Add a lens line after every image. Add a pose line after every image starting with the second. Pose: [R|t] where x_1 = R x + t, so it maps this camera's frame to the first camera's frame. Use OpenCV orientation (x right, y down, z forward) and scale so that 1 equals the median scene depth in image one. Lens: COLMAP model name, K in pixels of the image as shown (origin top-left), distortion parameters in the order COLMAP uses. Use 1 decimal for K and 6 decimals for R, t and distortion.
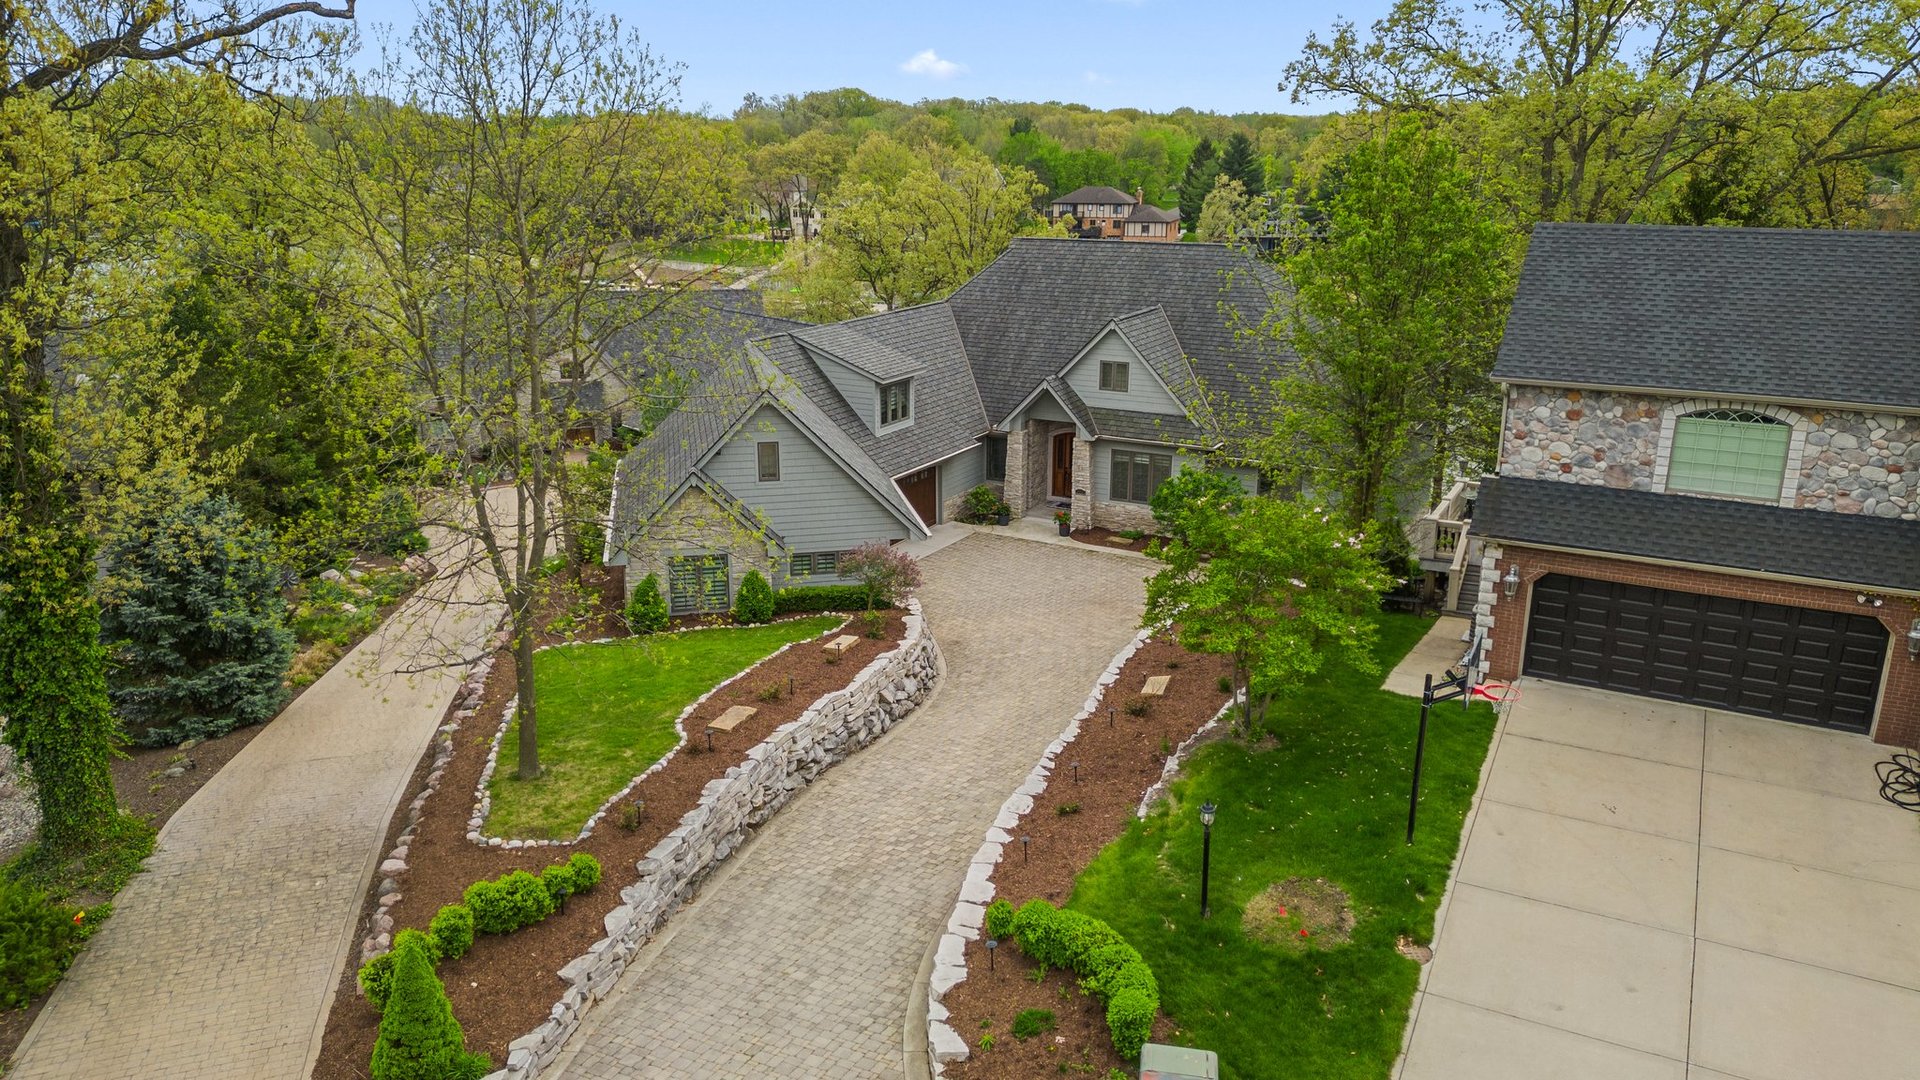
lens RADIAL K [[1344.3, 0, 960.0], [0, 1344.3, 540.0], [0, 0, 1]] dist [0.087733, -0.084244]
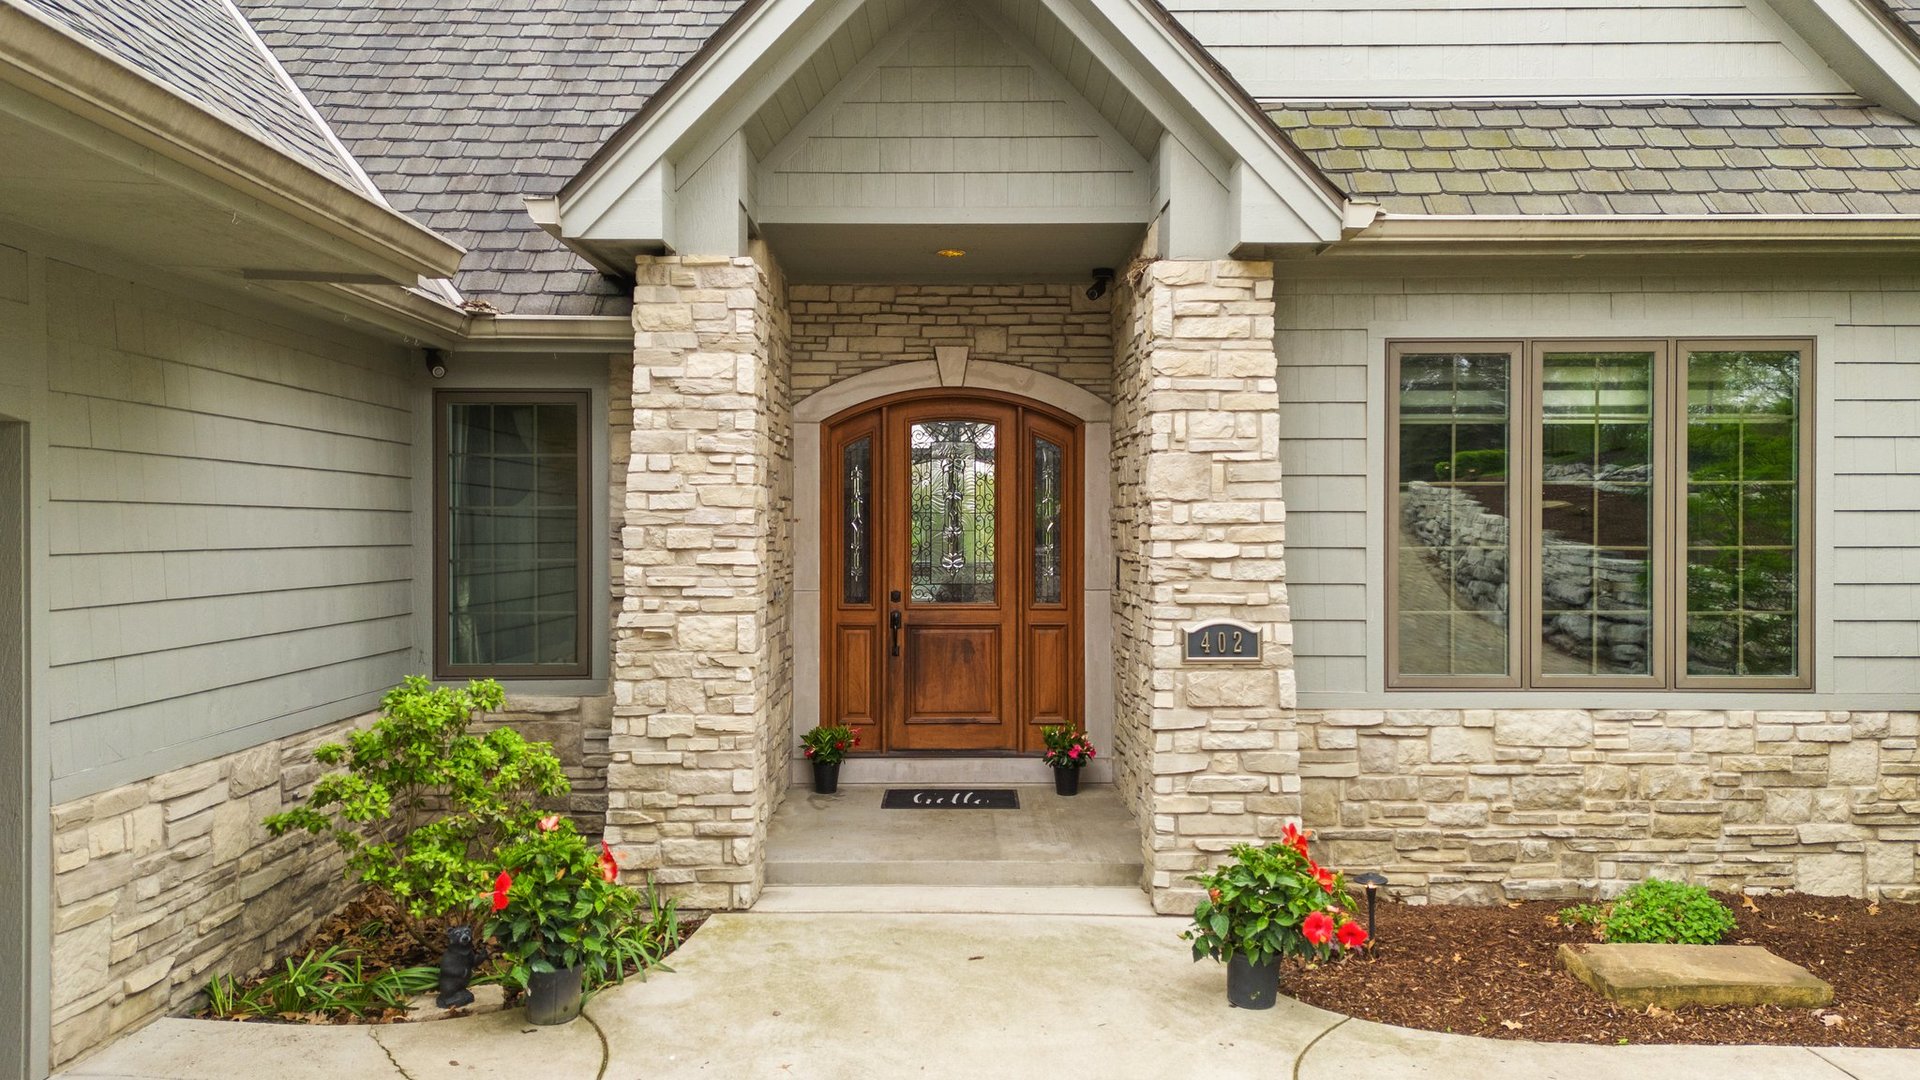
lens RADIAL K [[1344.3, 0, 960.0], [0, 1344.3, 540.0], [0, 0, 1]] dist [0.087733, -0.084244]
pose [[0.883909, -0.010183, 0.467548, 0.000010], [0.140148, 0.959581, -0.244054, -0.023365], [-0.446166, 0.281248, 0.849609, 1.309970]]
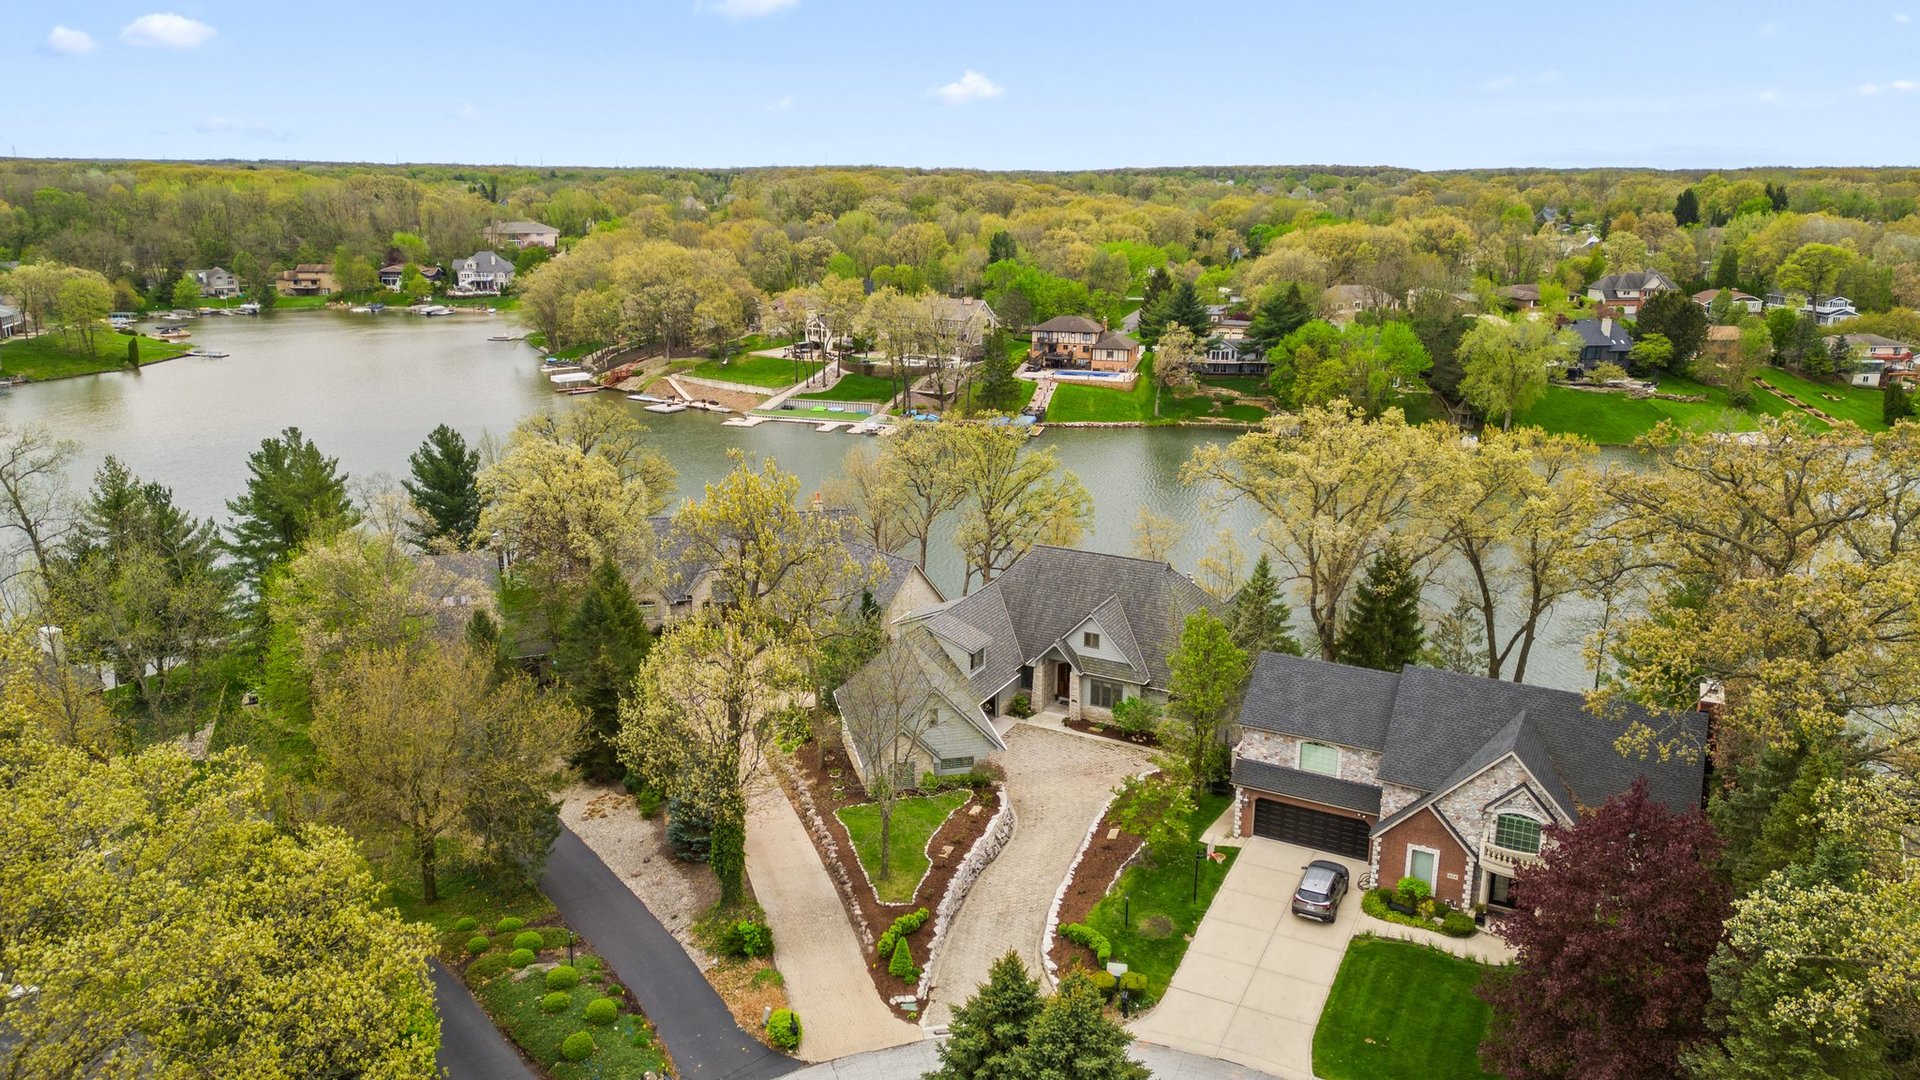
lens RADIAL K [[1345.0, 0, 952.9], [0, 1345.0, 519.7], [0, 0, 1]] dist [0.088197, -0.084037]
pose [[0.999826, 0.000585, 0.018624, -0.163765], [0.000057, 0.999407, -0.034441, -0.325707], [-0.018633, 0.034436, 0.999233, -1.257661]]
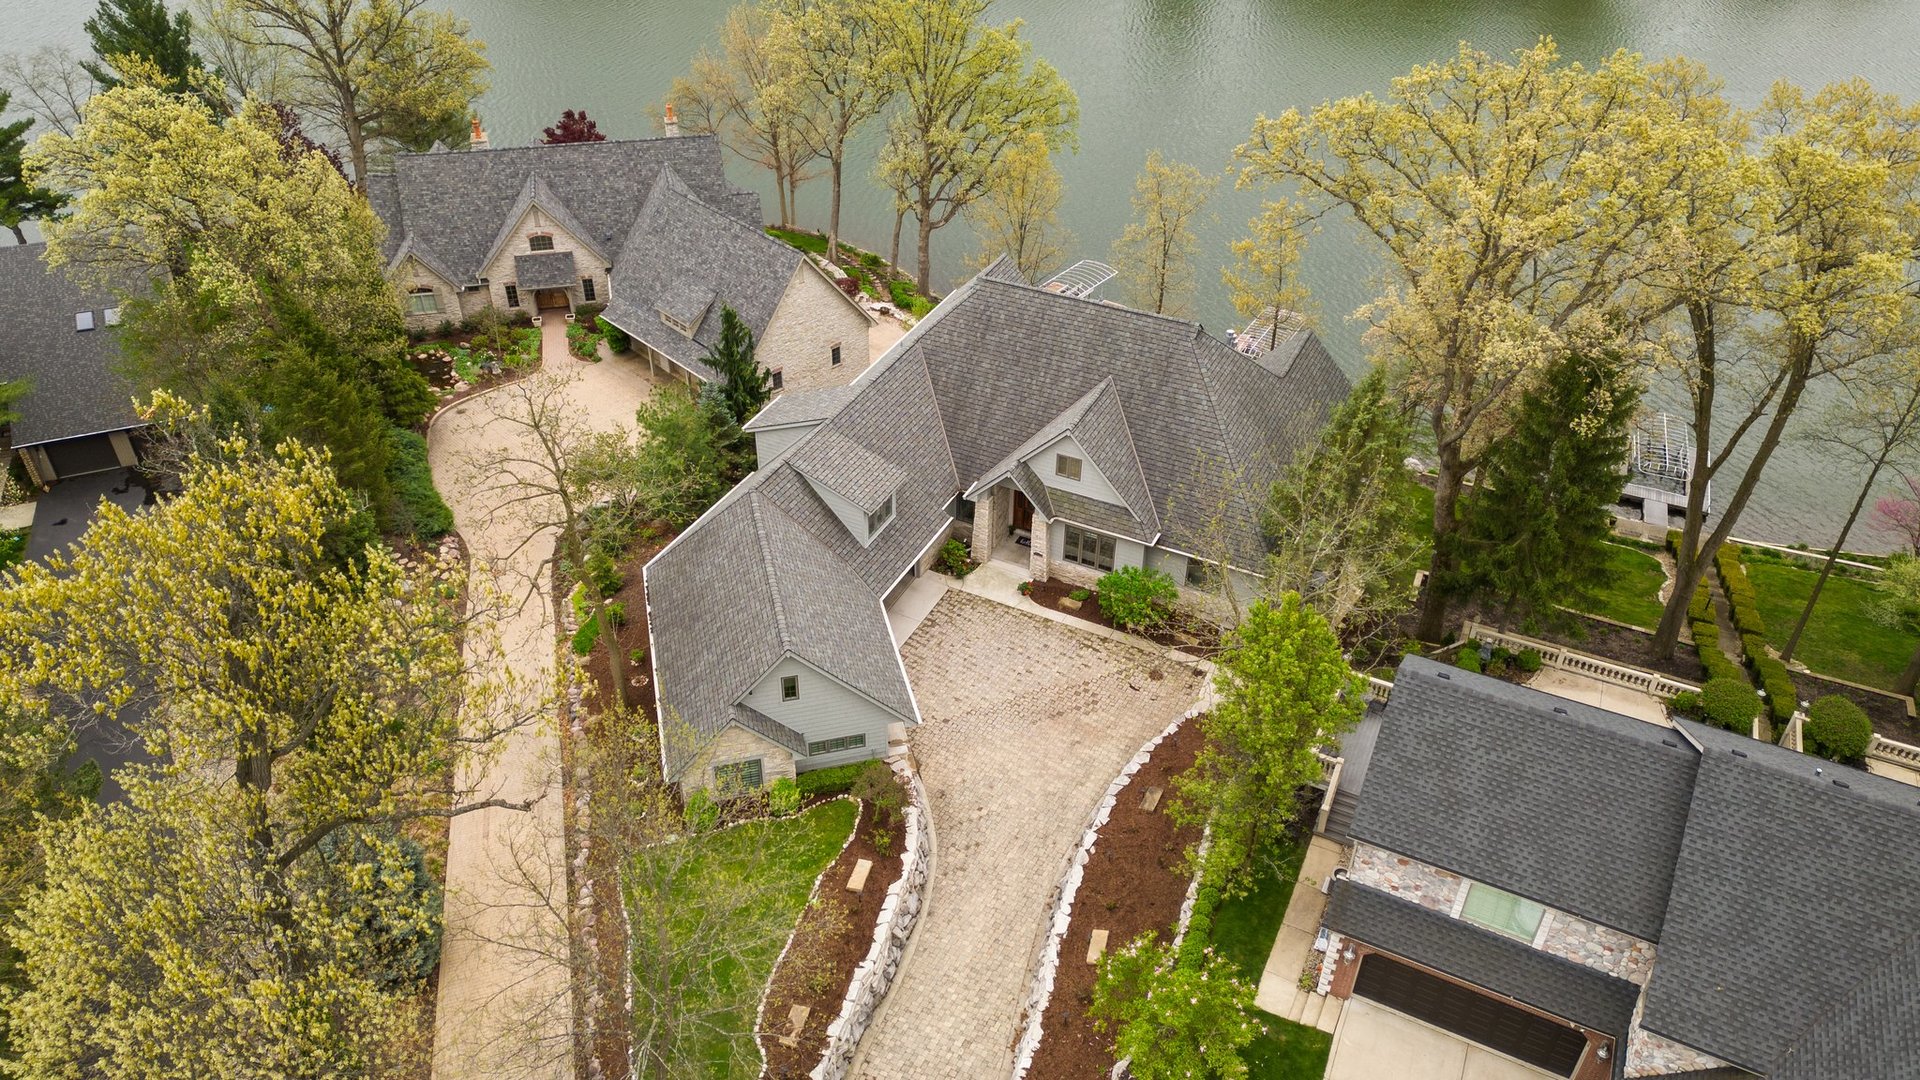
lens RADIAL K [[1345.0, 0, 952.9], [0, 1345.0, 519.7], [0, 0, 1]] dist [0.088197, -0.084037]
pose [[0.999191, -0.015466, 0.037124, -0.039693], [0.002194, 0.942687, 0.333670, -0.669727], [-0.040157, -0.333318, 0.941959, -0.127631]]
